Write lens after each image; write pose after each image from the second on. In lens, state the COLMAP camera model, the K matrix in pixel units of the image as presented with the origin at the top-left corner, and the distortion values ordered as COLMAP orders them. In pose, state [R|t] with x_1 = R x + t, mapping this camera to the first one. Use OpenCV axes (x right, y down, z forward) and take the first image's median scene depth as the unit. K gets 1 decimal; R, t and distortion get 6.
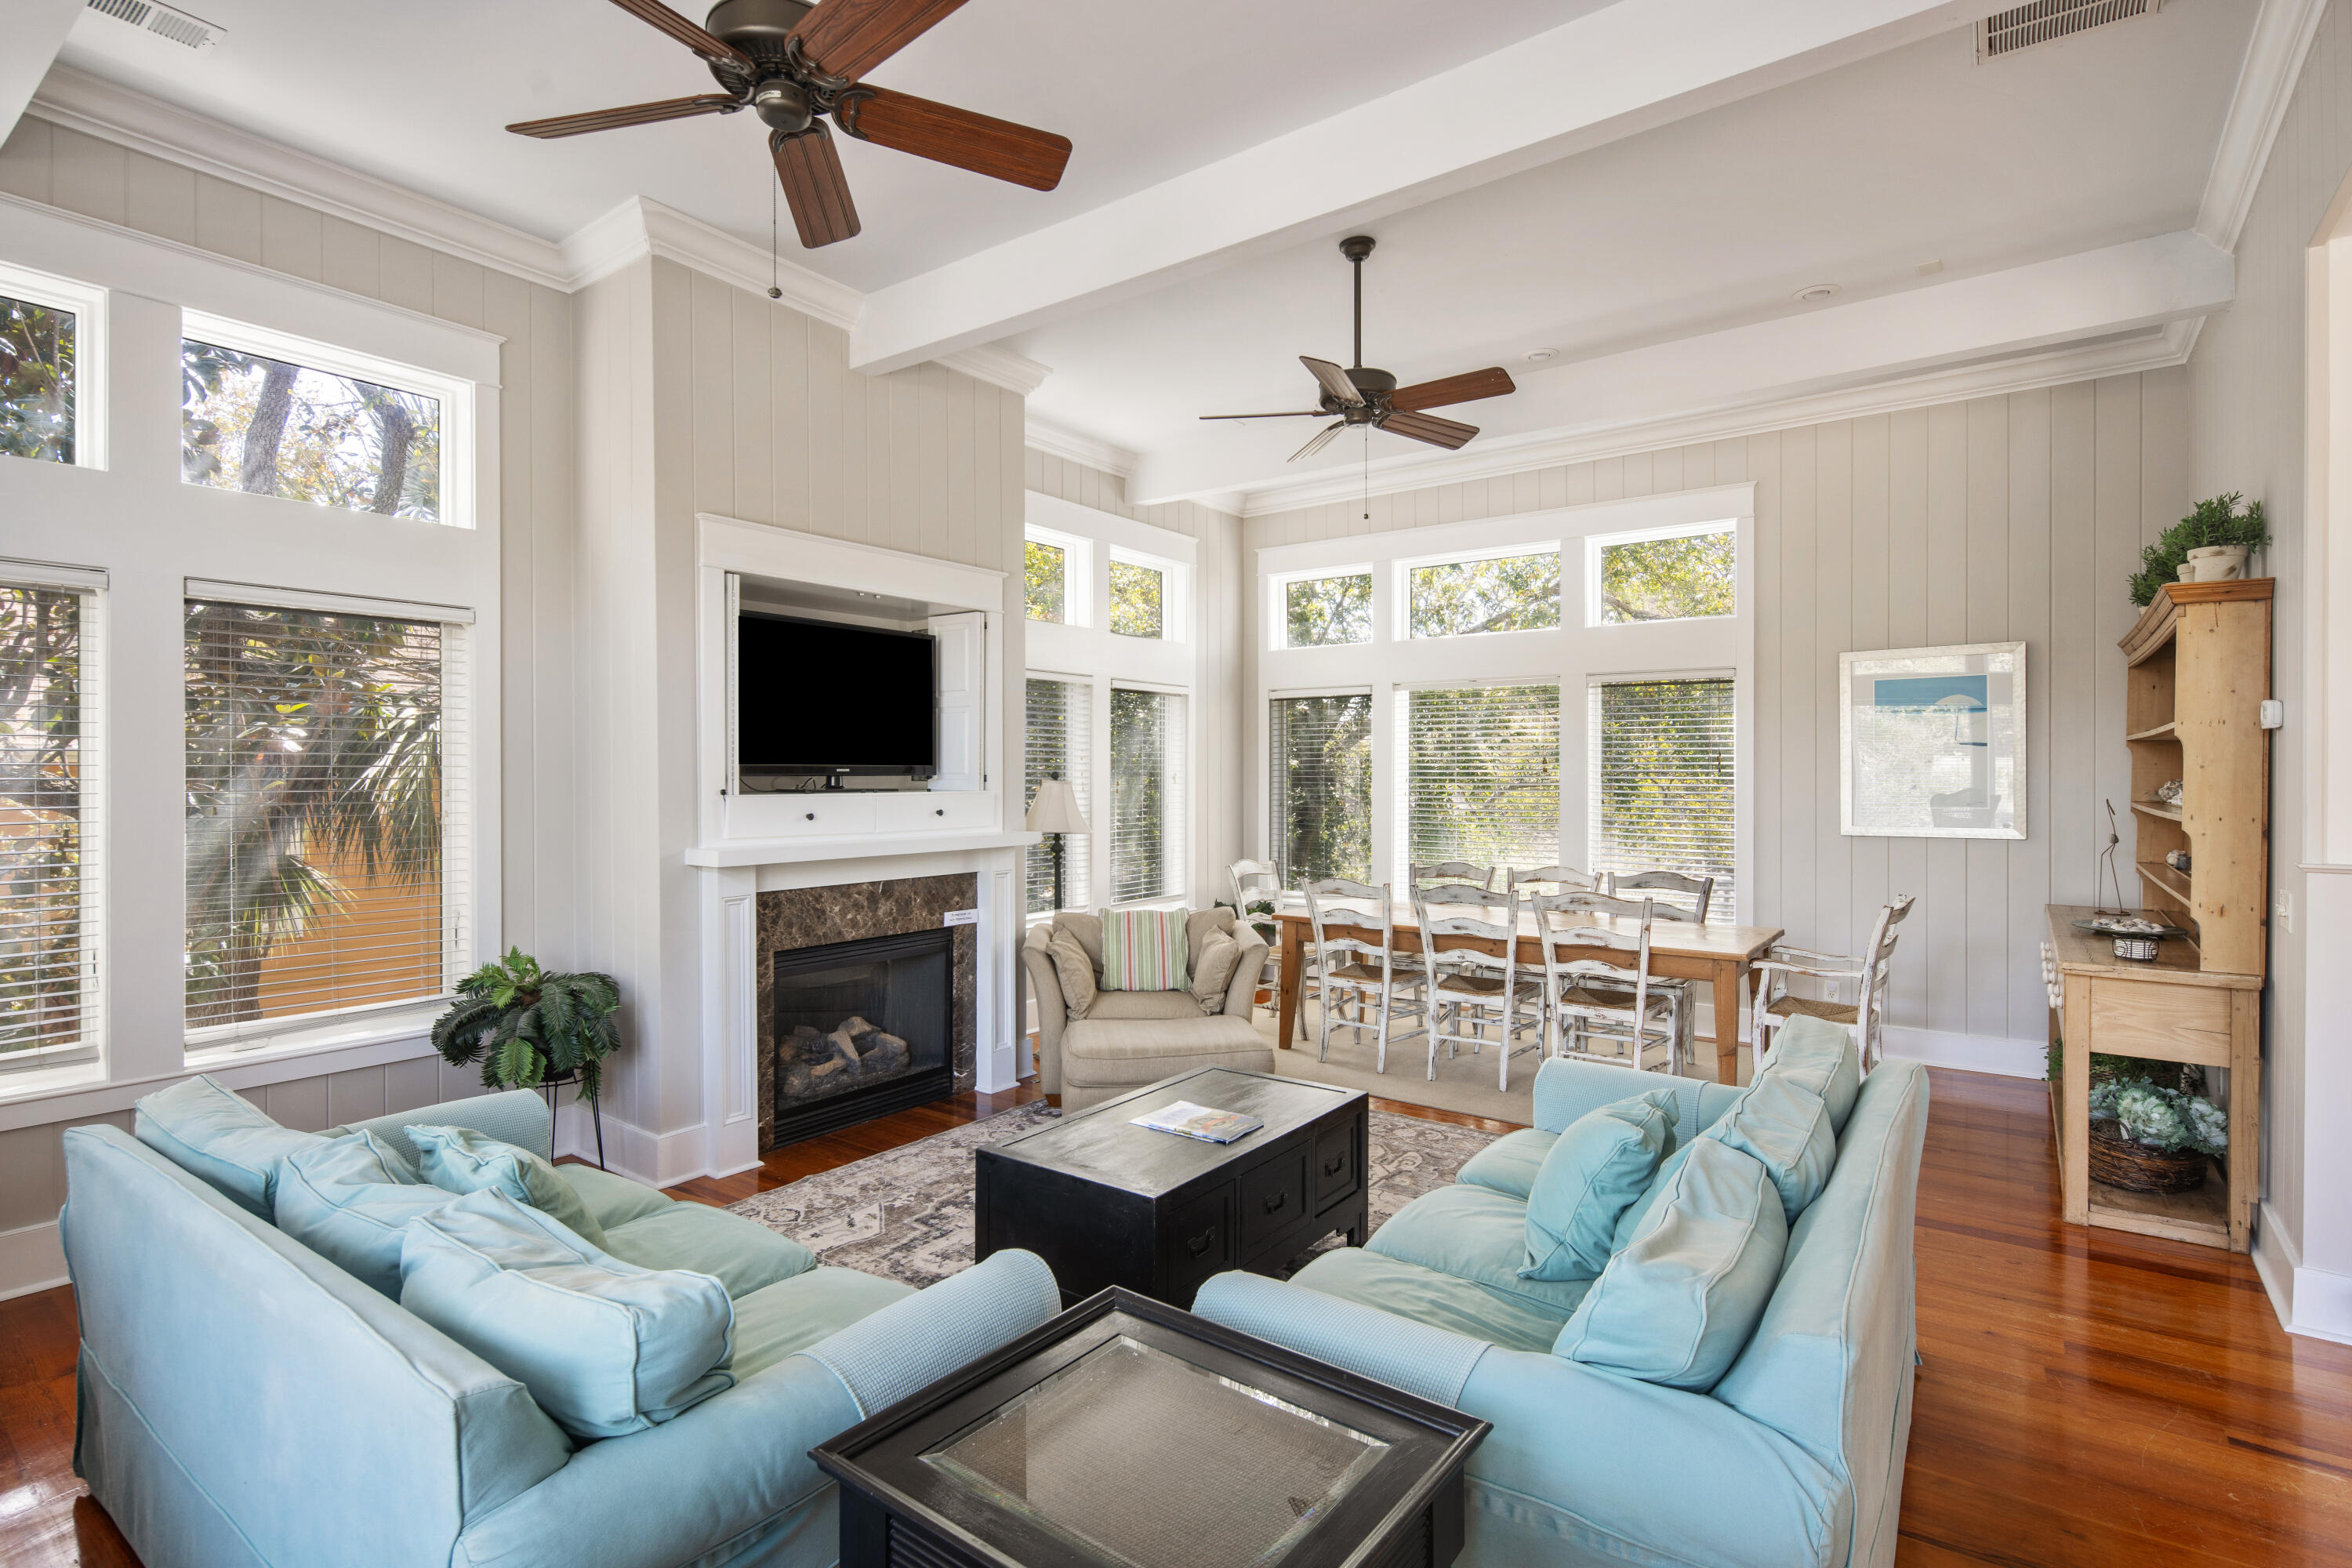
lens RADIAL K [[1147.7, 0, 1177.2], [0, 1147.7, 777.4], [0, 0, 1]] dist [0.003983, 0.000830]
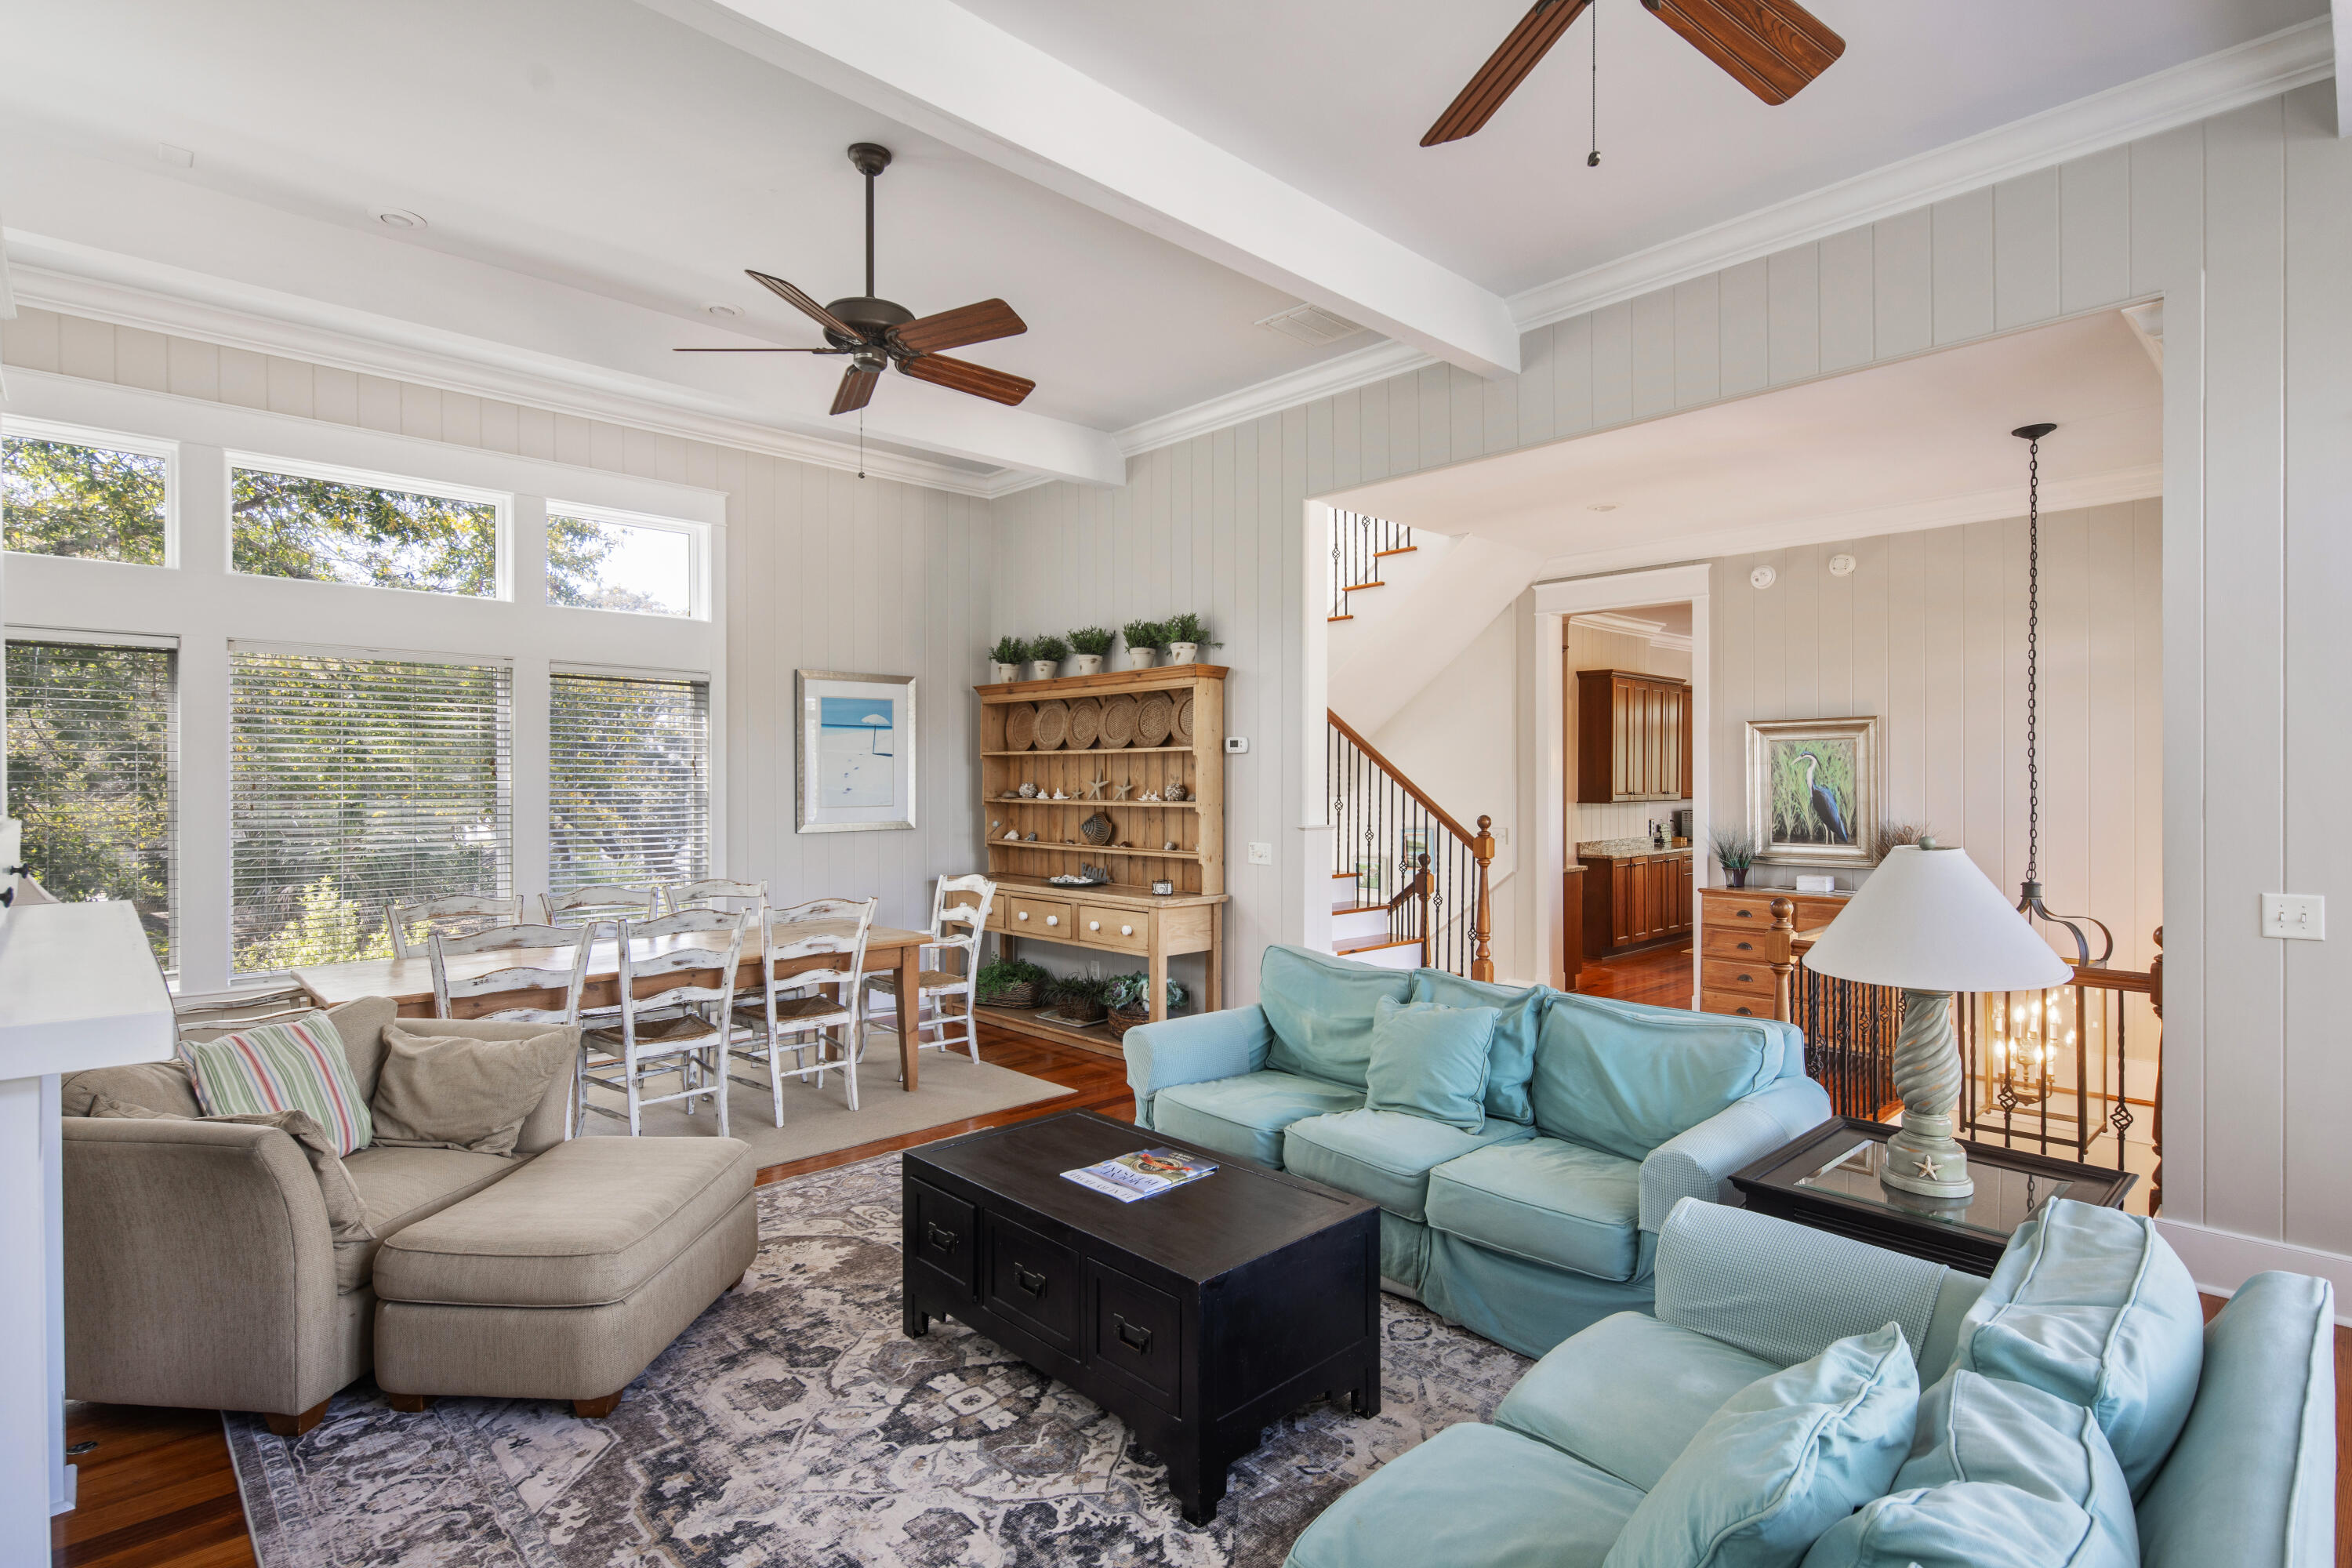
lens RADIAL K [[1147.7, 0, 1176.9], [0, 1147.7, 781.9], [0, 0, 1]] dist [0.003983, 0.000830]
pose [[0.170619, -0.000863, 0.985337, -0.528380], [0.002919, 0.999996, 0.000370, 0.000895], [-0.985333, 0.002813, 0.170621, 0.518493]]
